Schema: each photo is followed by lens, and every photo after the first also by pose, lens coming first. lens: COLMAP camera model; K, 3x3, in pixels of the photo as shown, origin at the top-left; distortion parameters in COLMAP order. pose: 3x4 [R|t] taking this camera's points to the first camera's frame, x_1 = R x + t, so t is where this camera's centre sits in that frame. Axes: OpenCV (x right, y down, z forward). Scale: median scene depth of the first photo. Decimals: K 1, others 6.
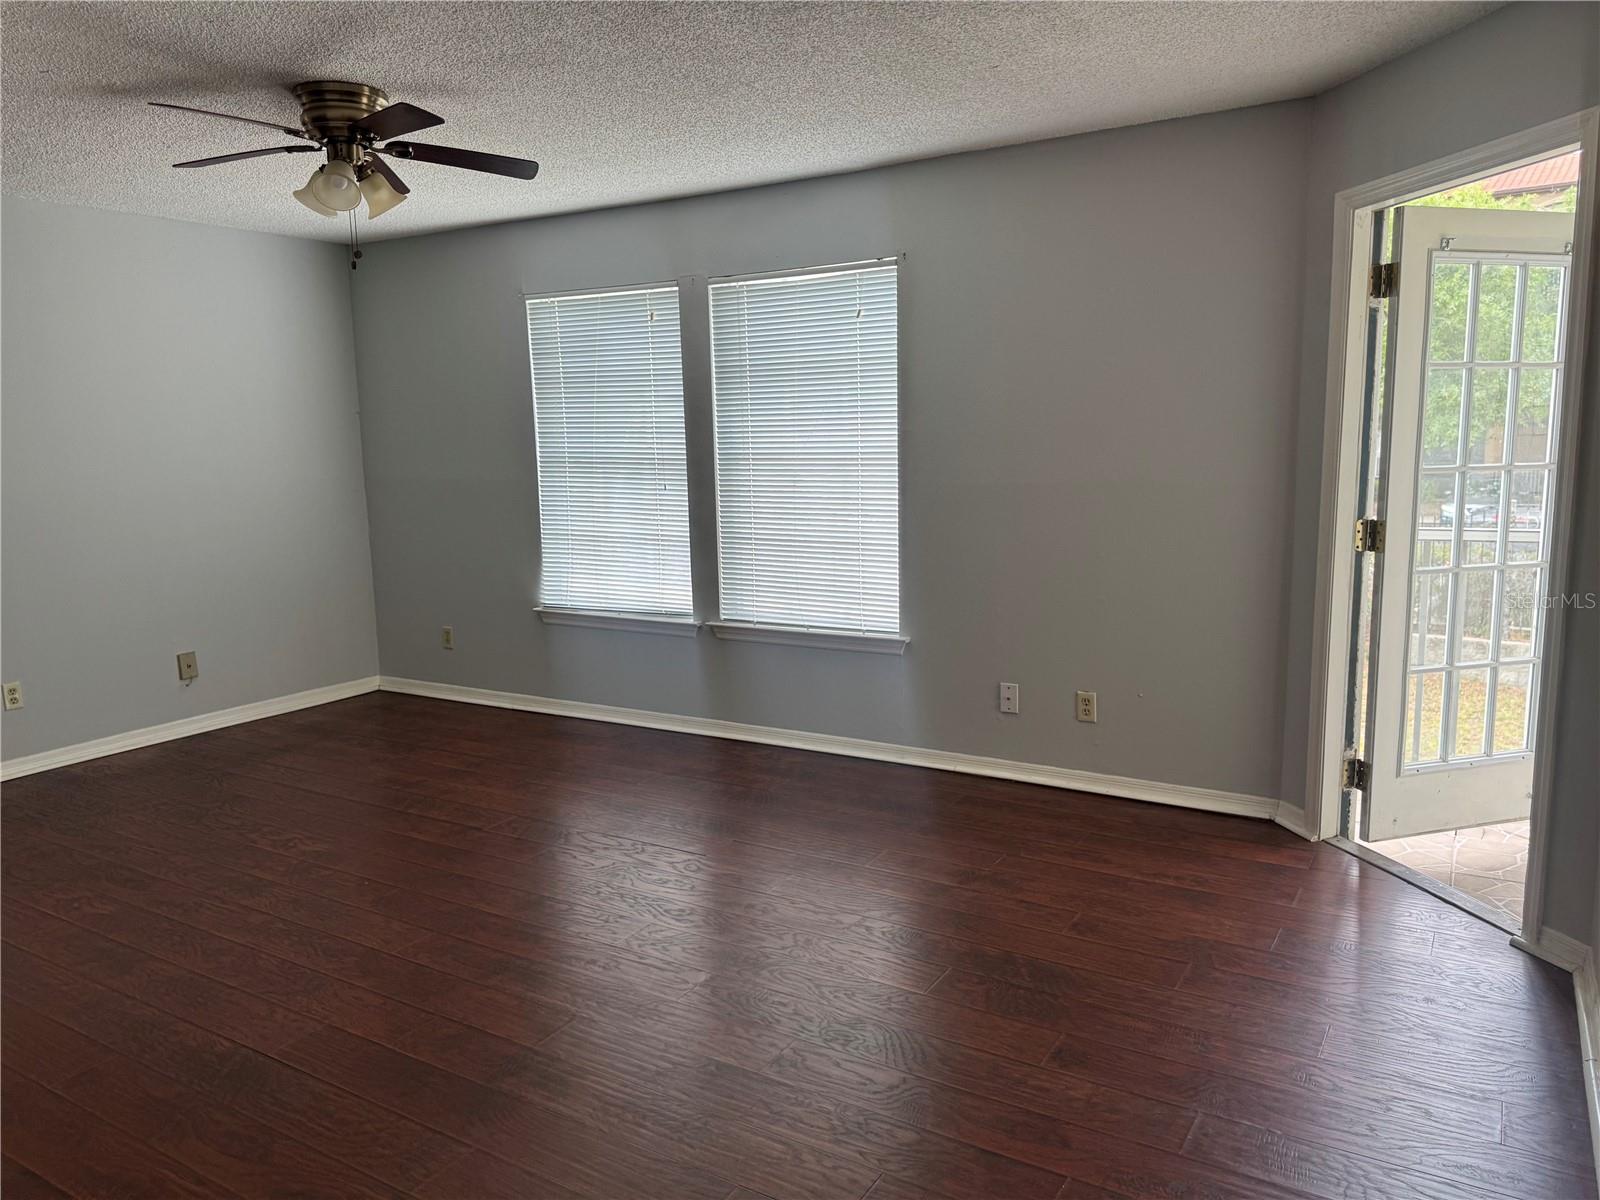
lens RADIAL K [[1121.0, 0, 800.0], [0, 1121.0, 600.0], [0, 0, 1]] dist [0.110922, -0.176828]
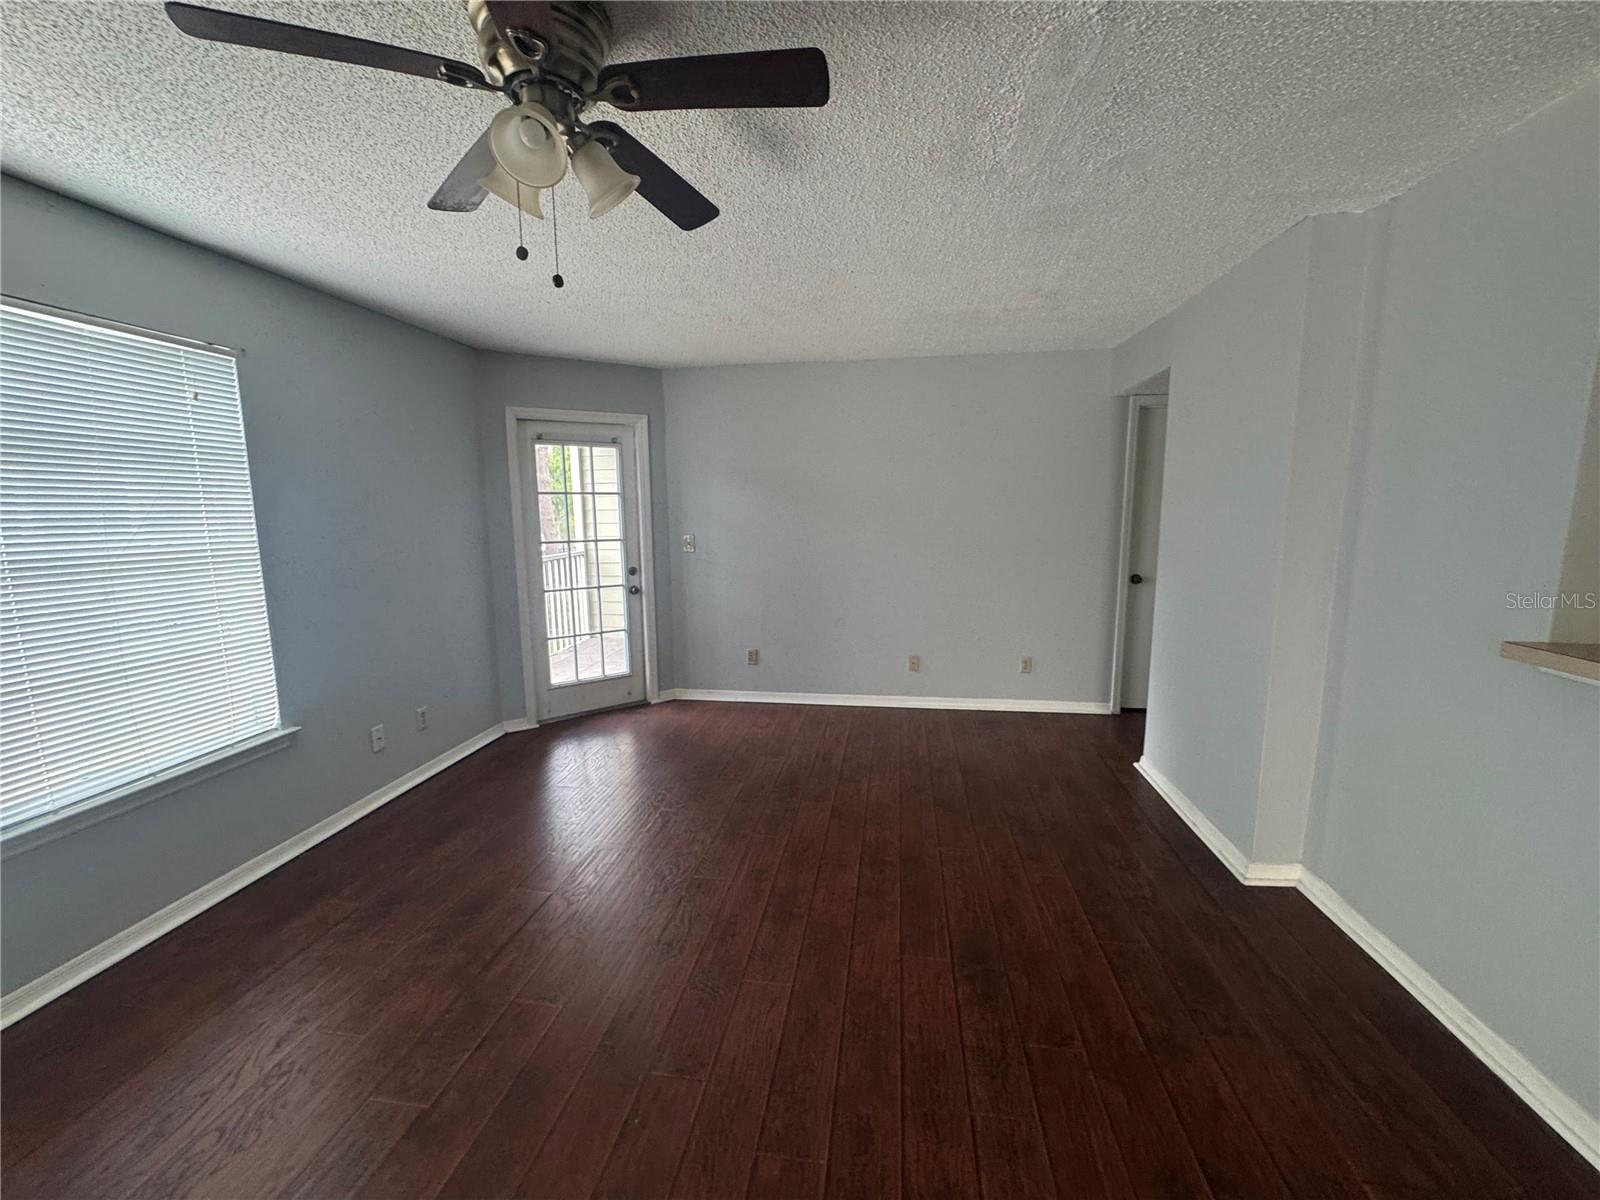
lens RADIAL K [[639.8, 0, 801.3], [0, 639.8, 596.8], [0, 0, 1]] dist [-0.002582, -0.000009]
pose [[-0.392555, -0.101373, 0.914125, -0.743907], [0.154252, 0.972572, 0.174096, -0.137283], [-0.906701, 0.209348, -0.366151, 0.948542]]
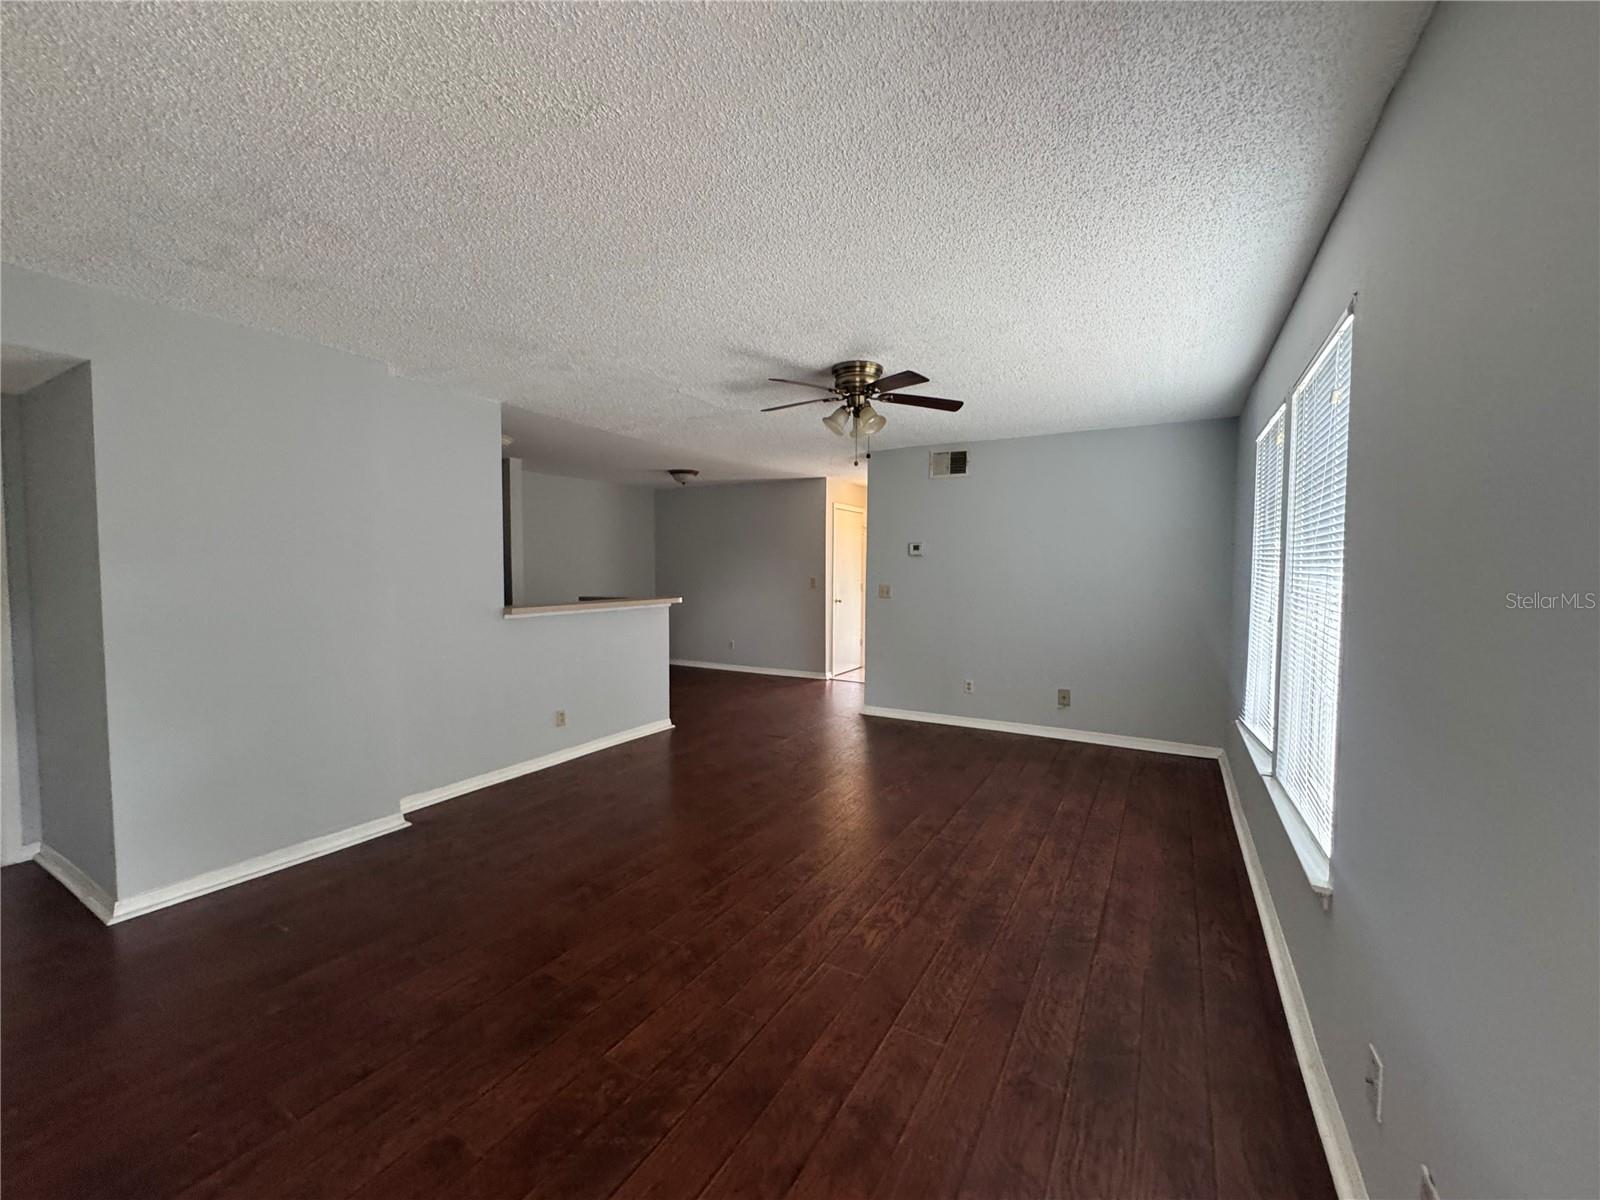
lens RADIAL K [[639.8, 0, 801.3], [0, 639.8, 596.8], [0, 0, 1]] dist [-0.002582, -0.000009]
pose [[0.026749, 0.072114, -0.997038, 0.535441], [-0.152711, 0.985982, 0.067217, -0.132070], [0.987909, 0.150461, 0.037386, 0.824241]]
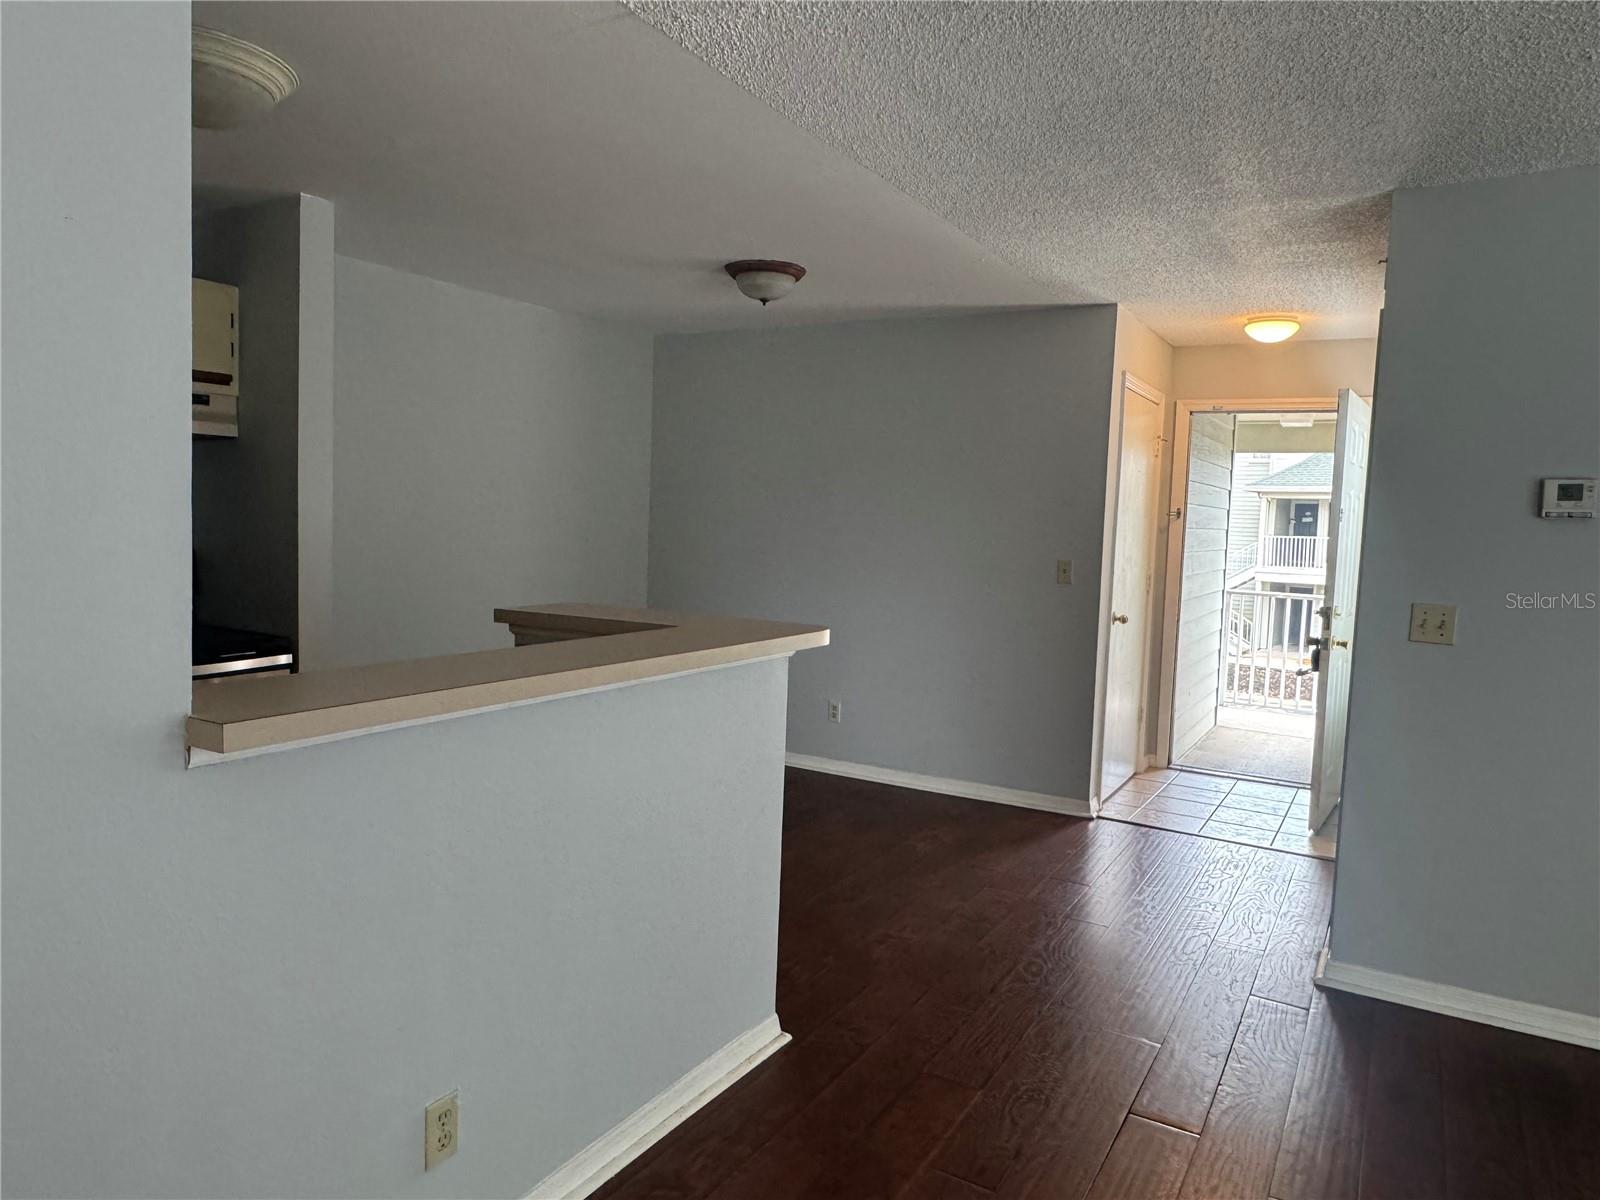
lens RADIAL K [[1044.2, 0, 800.0], [0, 1044.2, 600.0], [0, 0, 1]] dist [-0.007055, -0.004353]
pose [[0.014034, 0.104817, -0.994393, -0.194921], [-0.183819, 0.977812, 0.100475, -0.081106], [0.982860, 0.181378, 0.032990, 0.562534]]
